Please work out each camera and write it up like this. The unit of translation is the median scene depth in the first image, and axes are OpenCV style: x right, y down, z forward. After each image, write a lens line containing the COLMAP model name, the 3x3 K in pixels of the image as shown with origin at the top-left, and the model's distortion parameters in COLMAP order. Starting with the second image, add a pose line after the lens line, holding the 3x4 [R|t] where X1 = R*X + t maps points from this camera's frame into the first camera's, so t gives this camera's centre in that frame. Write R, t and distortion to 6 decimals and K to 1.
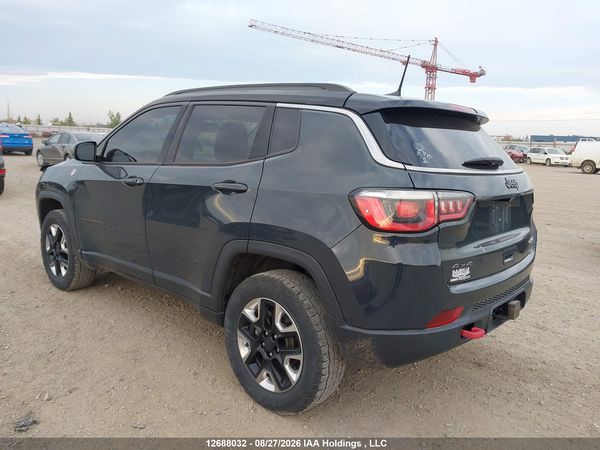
lens RADIAL K [[479.7, 0, 301.5], [0, 479.7, 224.5], [0, 0, 1]] dist [0.010002, -0.001974]
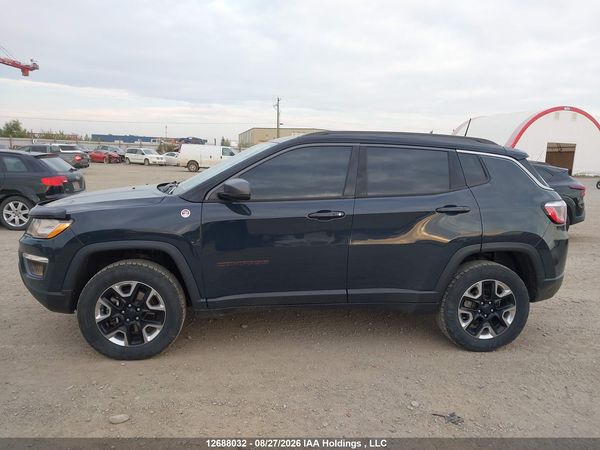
lens RADIAL K [[479.7, 0, 300.2], [0, 479.7, 226.2], [0, 0, 1]] dist [0.010002, -0.001974]
pose [[0.639780, -0.126983, 0.757996, -0.106960], [0.120369, 0.990641, 0.064360, -0.012366], [-0.759074, 0.050063, 0.649077, 0.030287]]
